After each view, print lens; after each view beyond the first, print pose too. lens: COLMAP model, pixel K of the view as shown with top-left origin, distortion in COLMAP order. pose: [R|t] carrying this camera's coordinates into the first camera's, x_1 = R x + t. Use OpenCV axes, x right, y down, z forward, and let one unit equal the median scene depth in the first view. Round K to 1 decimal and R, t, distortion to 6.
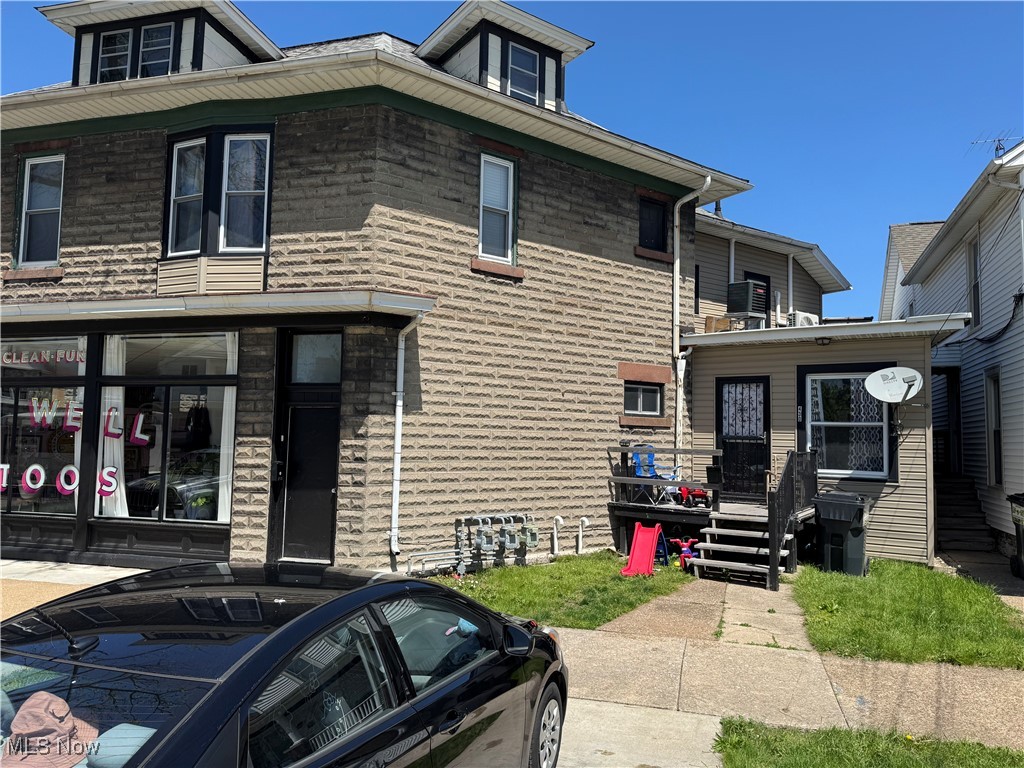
lens RADIAL K [[722.0, 0, 514.5], [0, 722.0, 387.7], [0, 0, 1]] dist [0.148335, -0.237284]
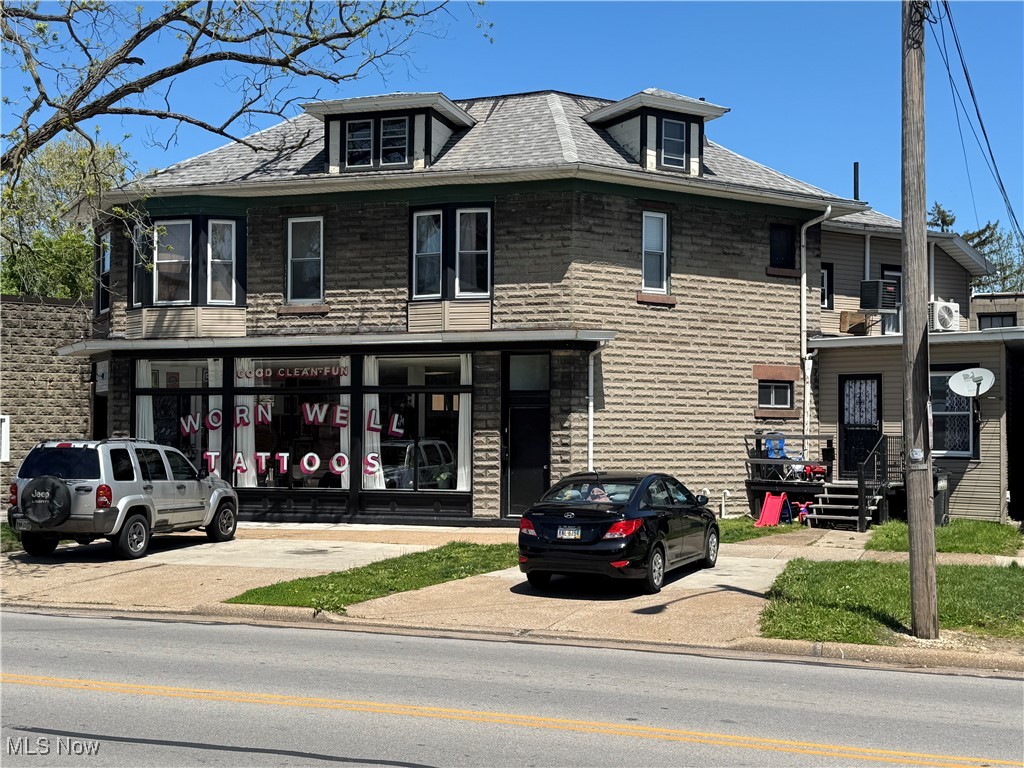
lens RADIAL K [[1283.6, 0, 512.3], [0, 1283.6, 389.9], [0, 0, 1]] dist [0.137416, -0.028671]
pose [[0.997656, -0.015678, -0.066609, -0.130745], [0.018091, 0.999196, 0.035776, -0.088343], [0.065994, -0.036897, 0.997138, -1.335076]]
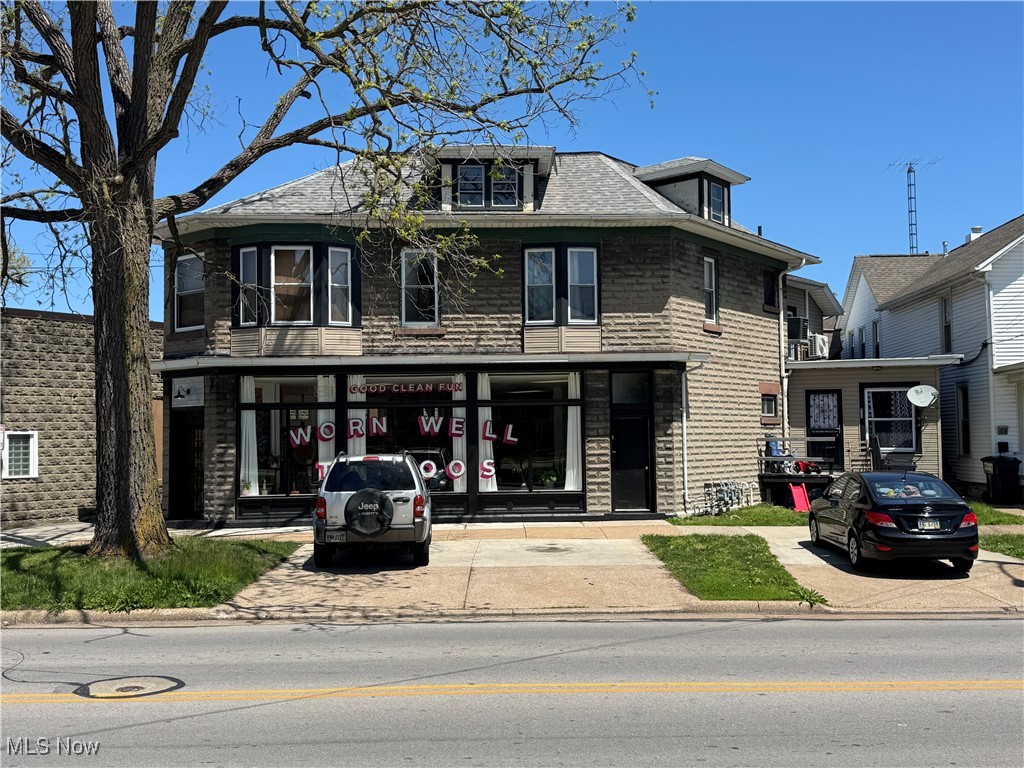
lens RADIAL K [[1038.2, 0, 516.9], [0, 1038.2, 381.8], [0, 0, 1]] dist [0.192348, -0.461991]
pose [[0.956166, -0.014603, 0.292459, -1.115151], [0.008428, 0.999714, 0.022362, -0.101573], [-0.292702, -0.018917, 0.956016, -1.080324]]
